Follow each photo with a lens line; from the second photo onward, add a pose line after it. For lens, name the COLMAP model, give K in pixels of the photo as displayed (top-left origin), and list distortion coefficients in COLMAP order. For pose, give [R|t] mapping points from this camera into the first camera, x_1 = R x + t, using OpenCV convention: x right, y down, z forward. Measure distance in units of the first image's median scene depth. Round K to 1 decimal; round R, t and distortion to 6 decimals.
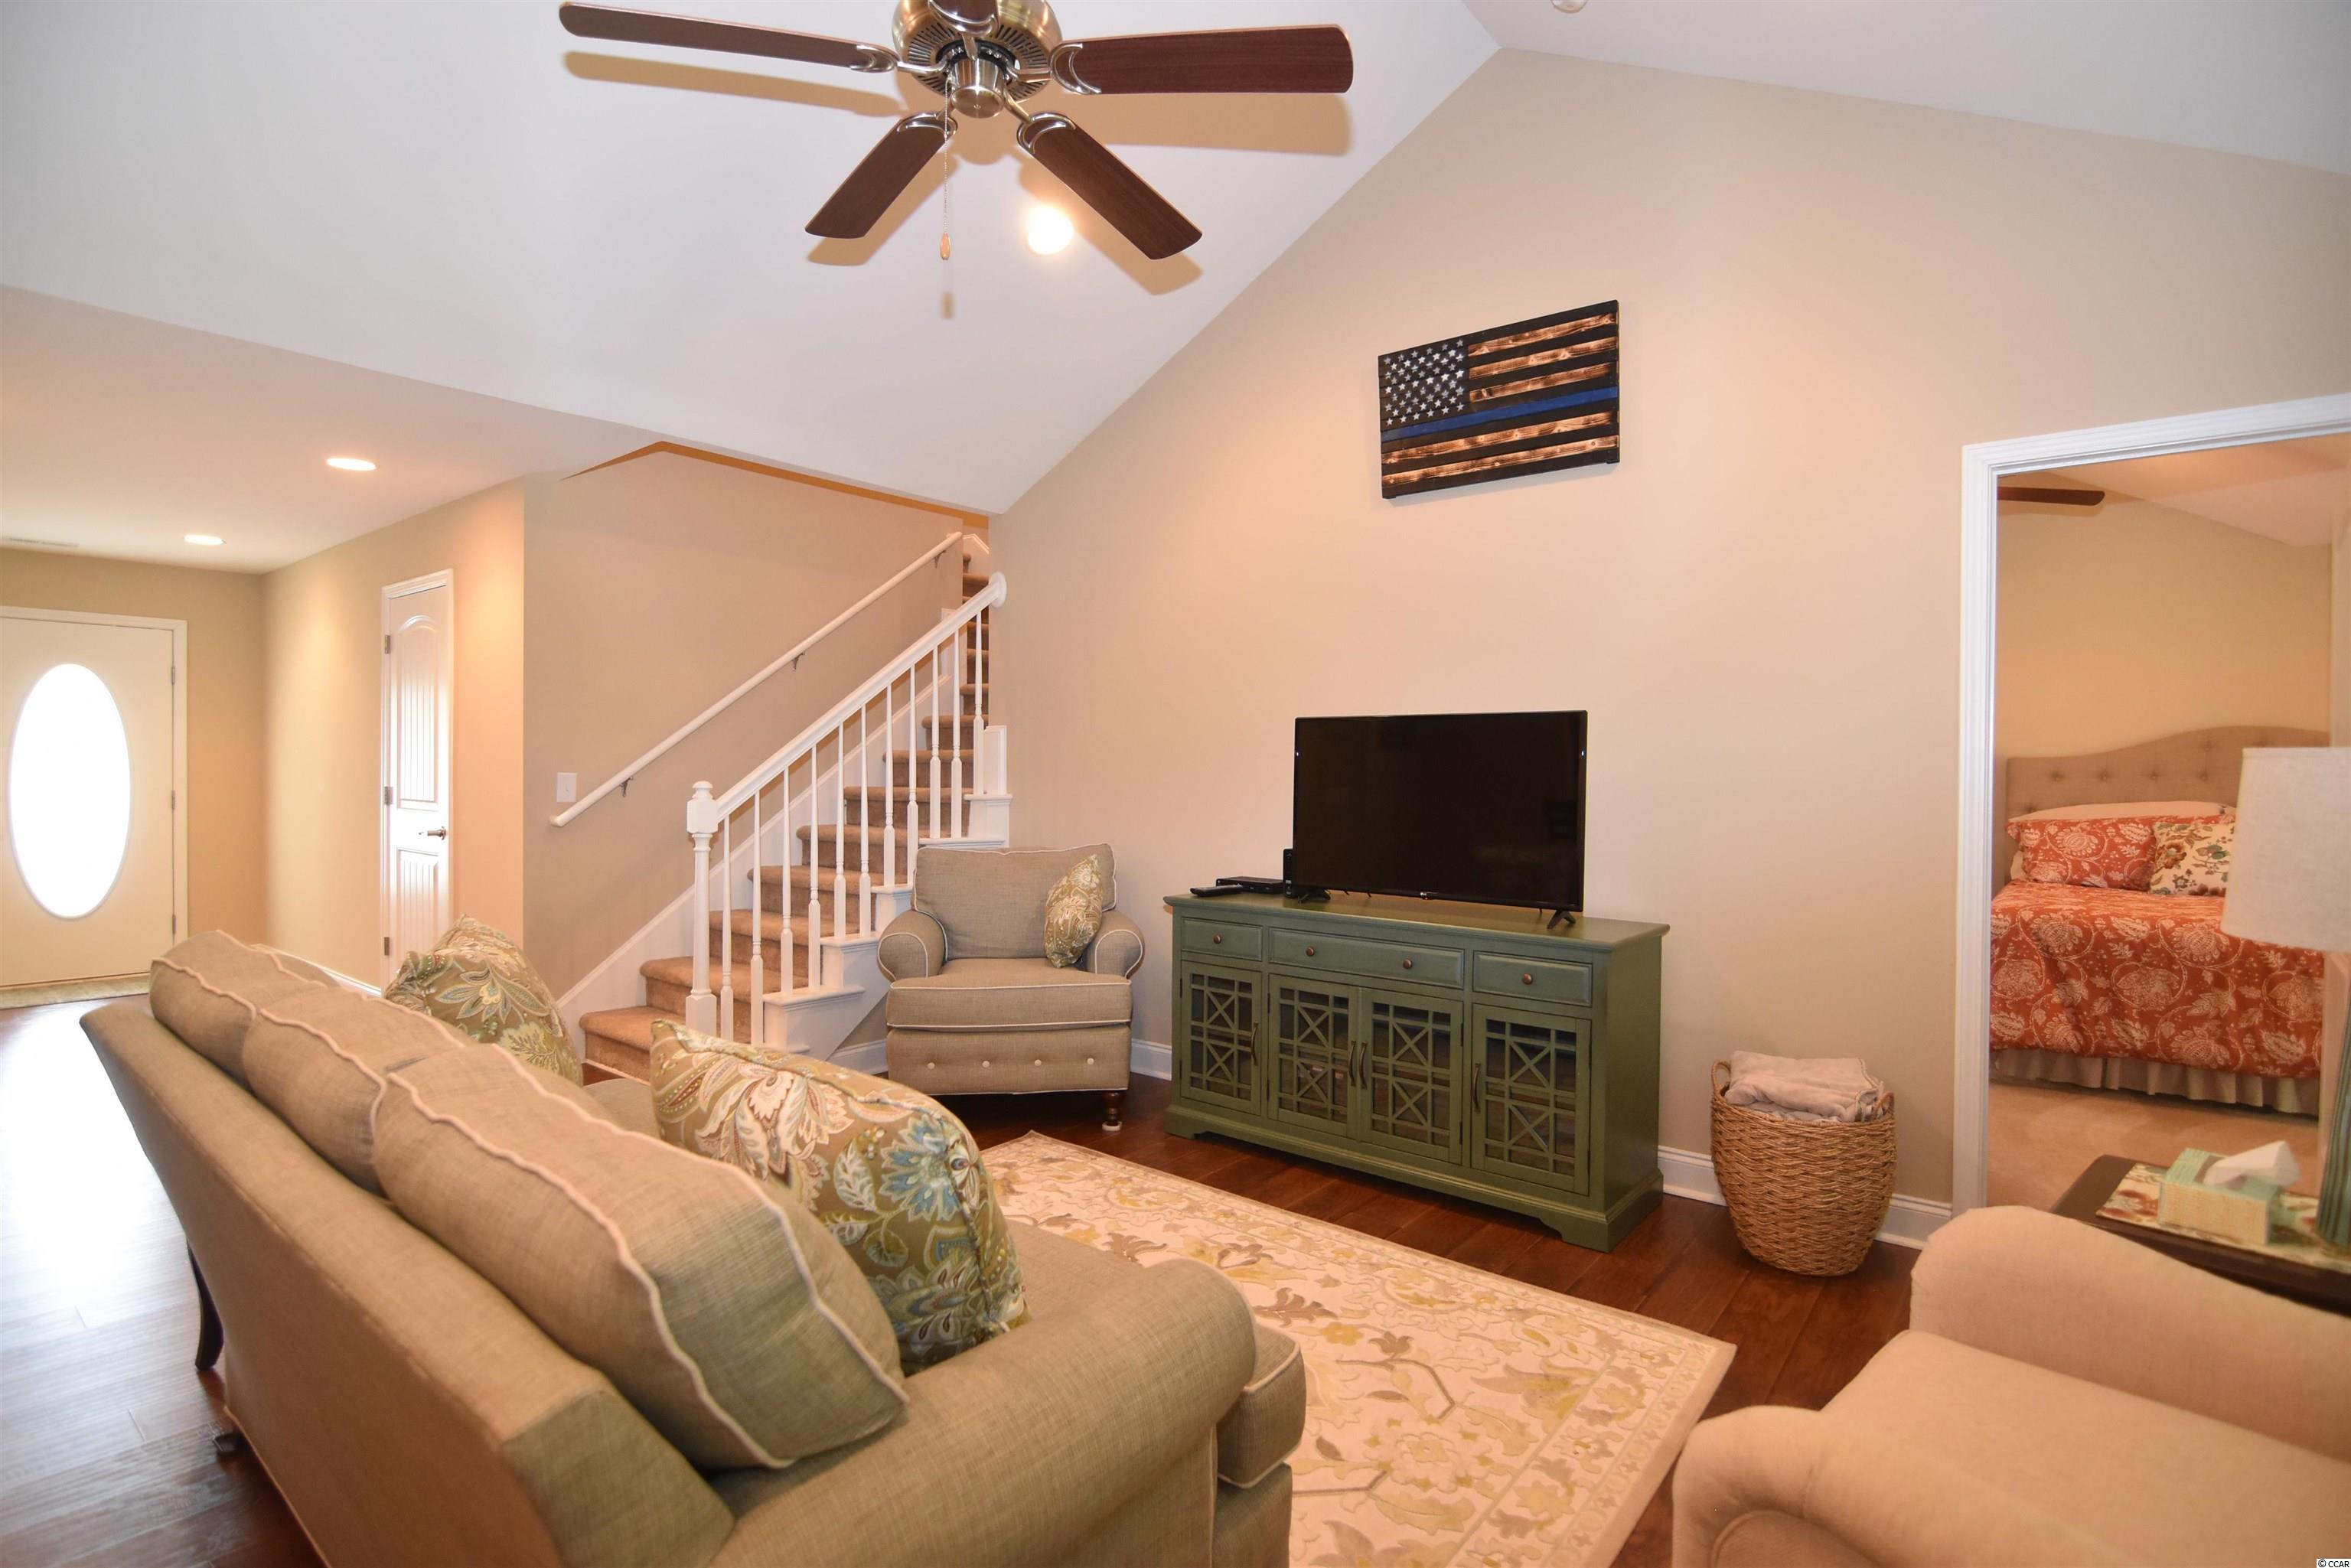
lens RADIAL K [[1139.4, 0, 1170.8], [0, 1139.4, 781.1], [0, 0, 1]] dist [-0.010762, -0.003356]
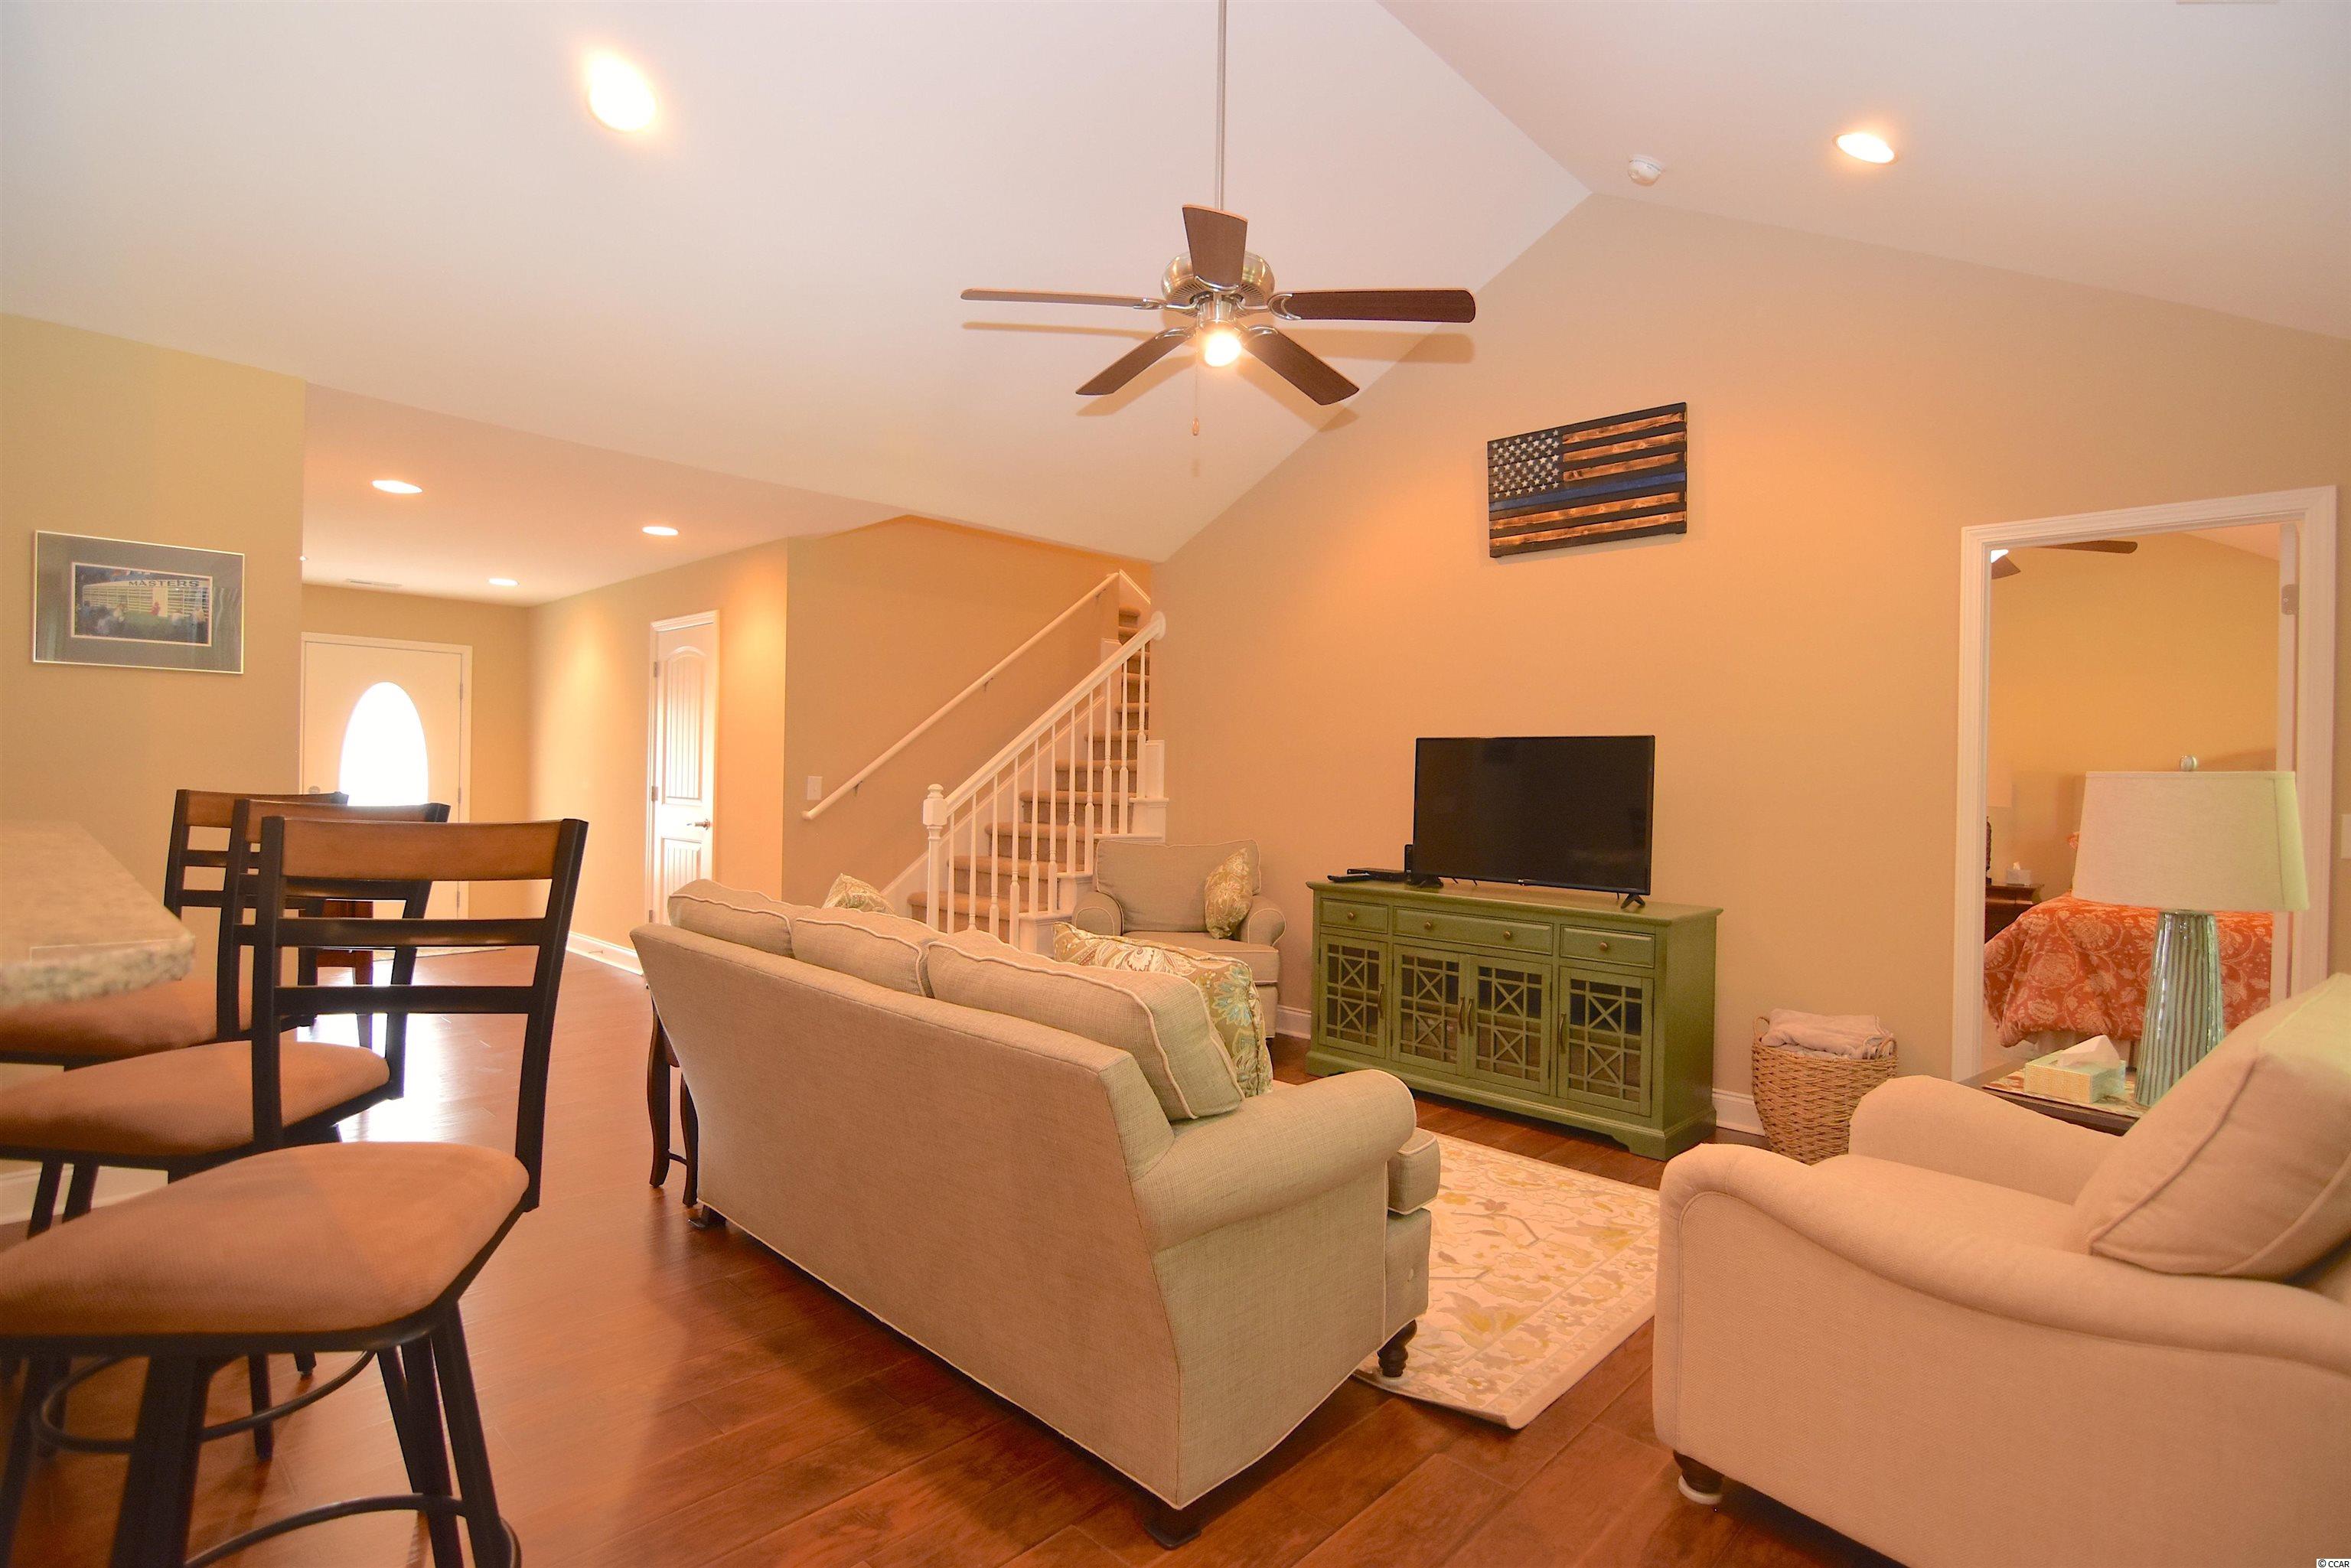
lens RADIAL K [[1139.4, 0, 1166.8], [0, 1139.4, 780.8], [0, 0, 1]] dist [-0.010762, -0.003356]
pose [[0.996131, 0.010714, -0.087228, -0.053765], [-0.011437, 0.999904, -0.007787, 0.003632], [0.087136, 0.008754, 0.996158, -0.261769]]
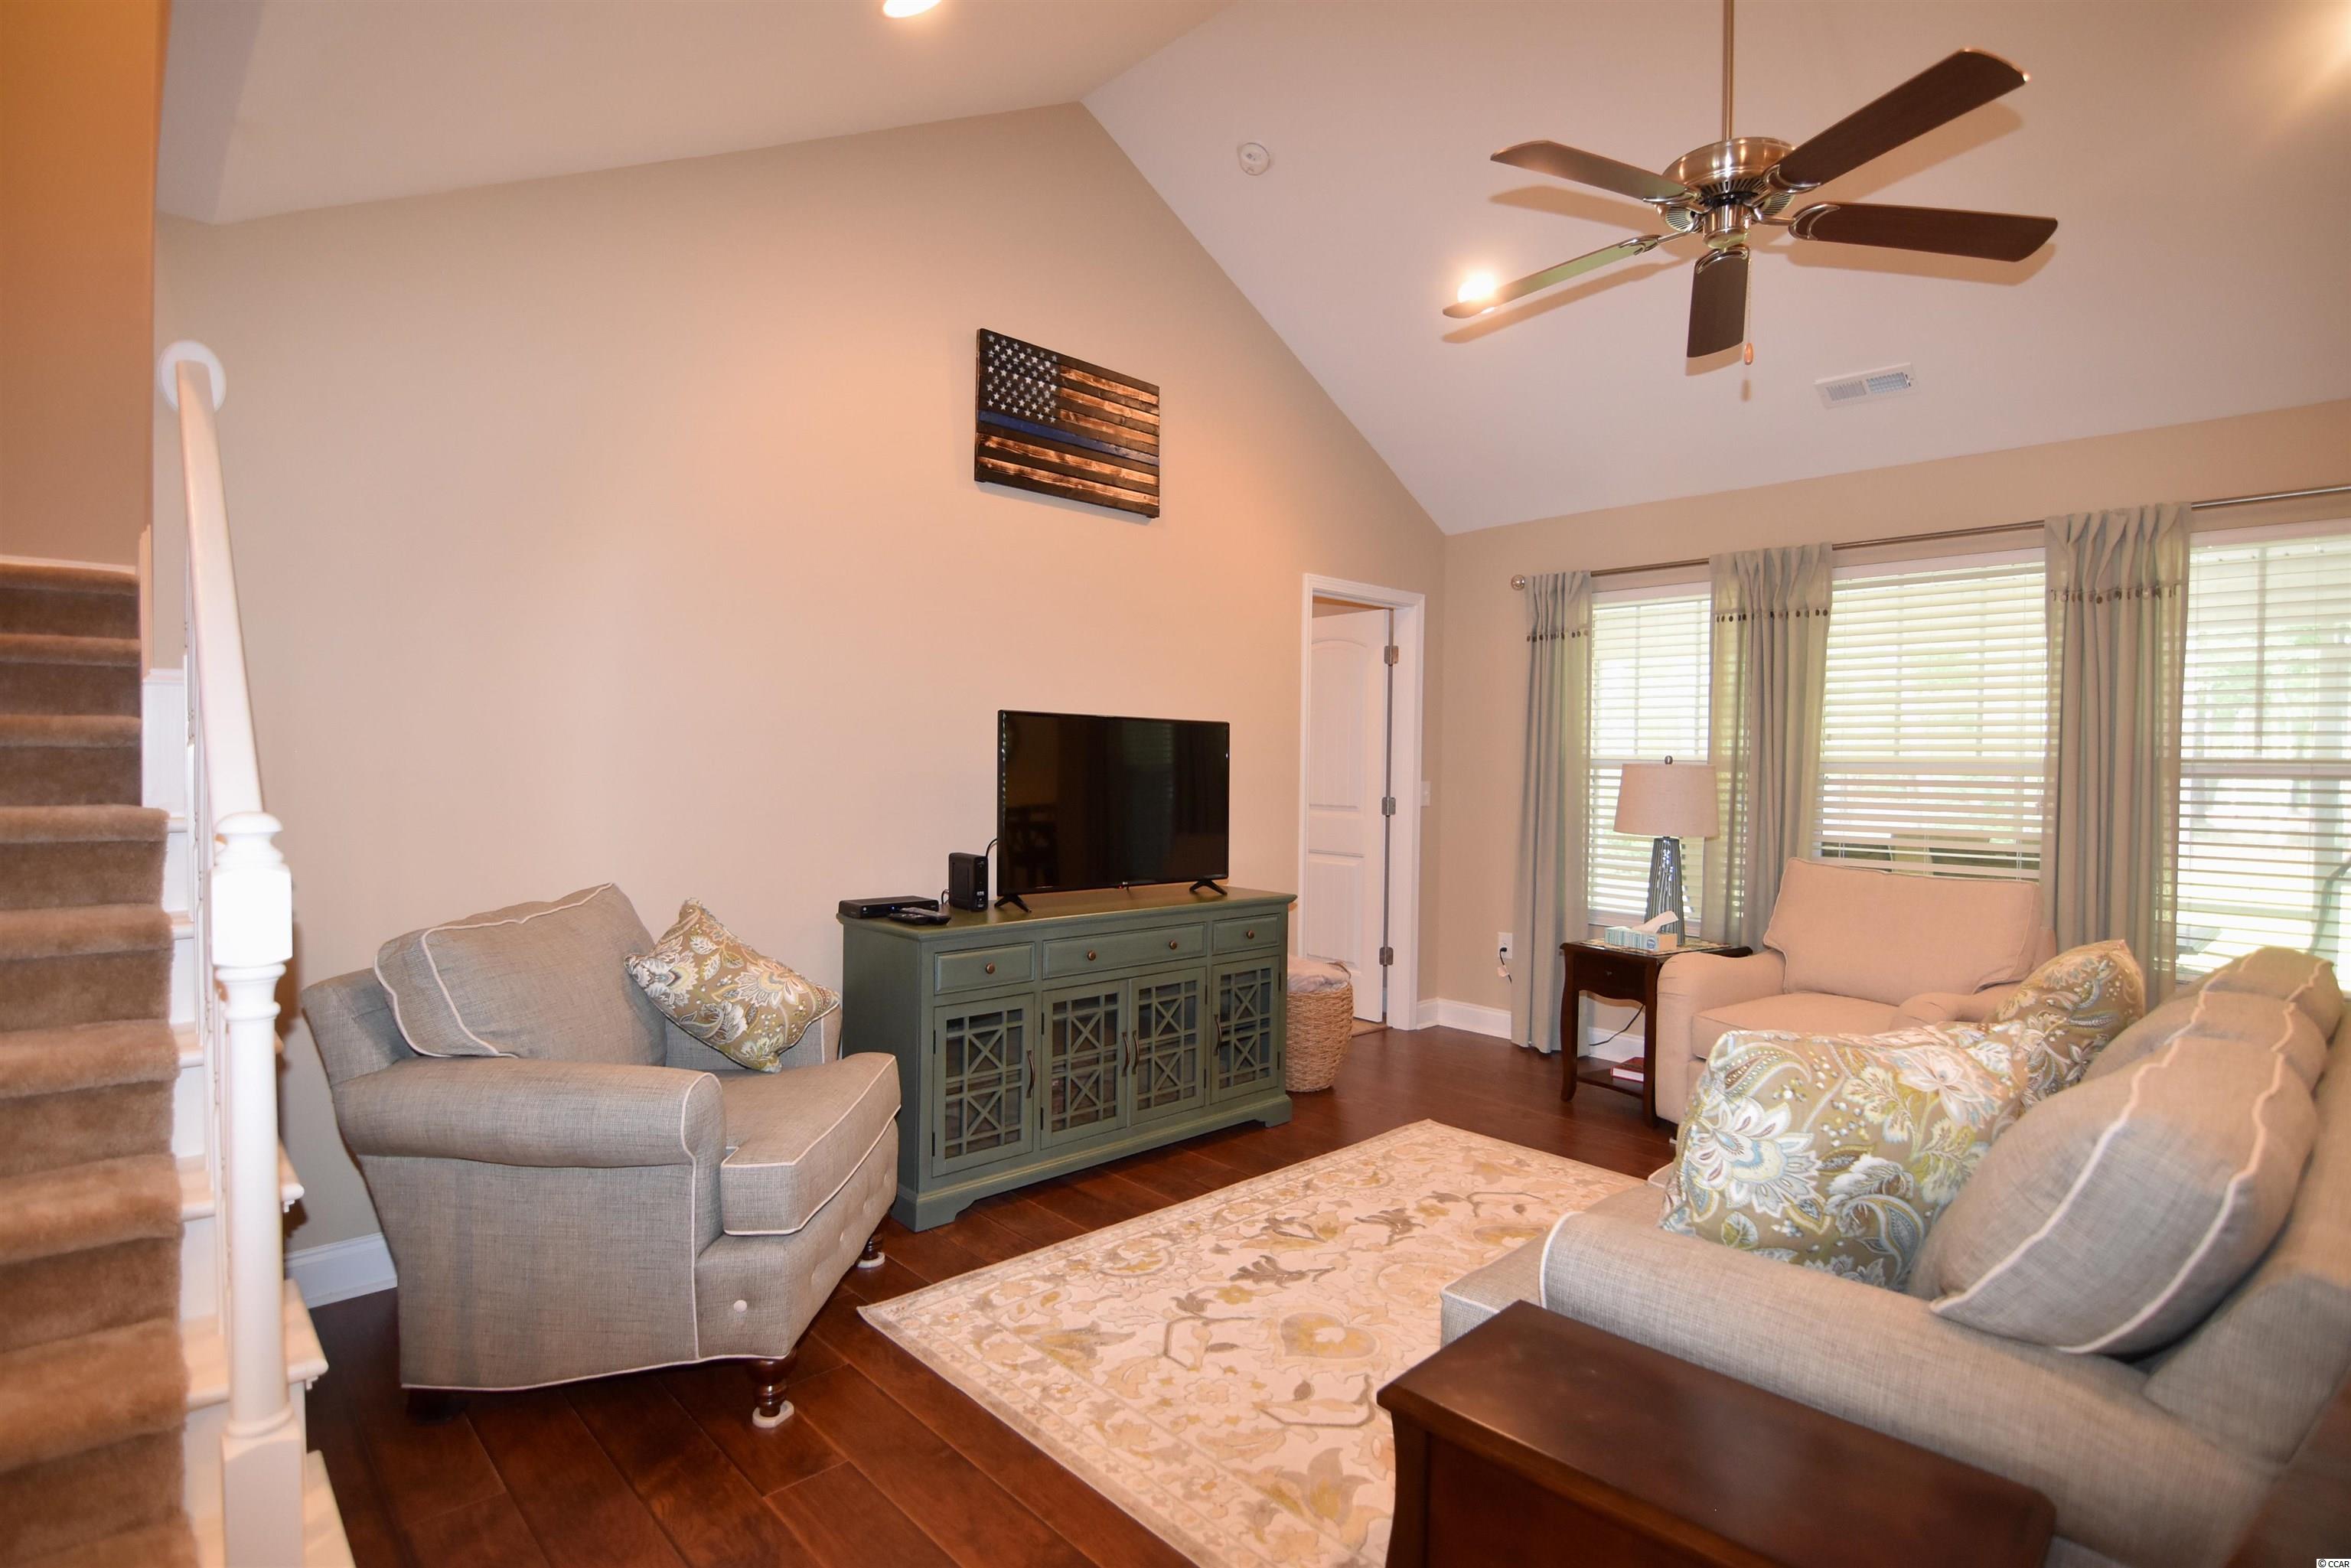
lens RADIAL K [[1139.4, 0, 1173.3], [0, 1139.4, 781.3], [0, 0, 1]] dist [-0.010762, -0.003356]
pose [[0.138613, -0.018507, 0.990174, -0.802858], [0.000089, 0.999826, 0.018674, -0.016418], [-0.990347, -0.002500, 0.138591, 0.772947]]
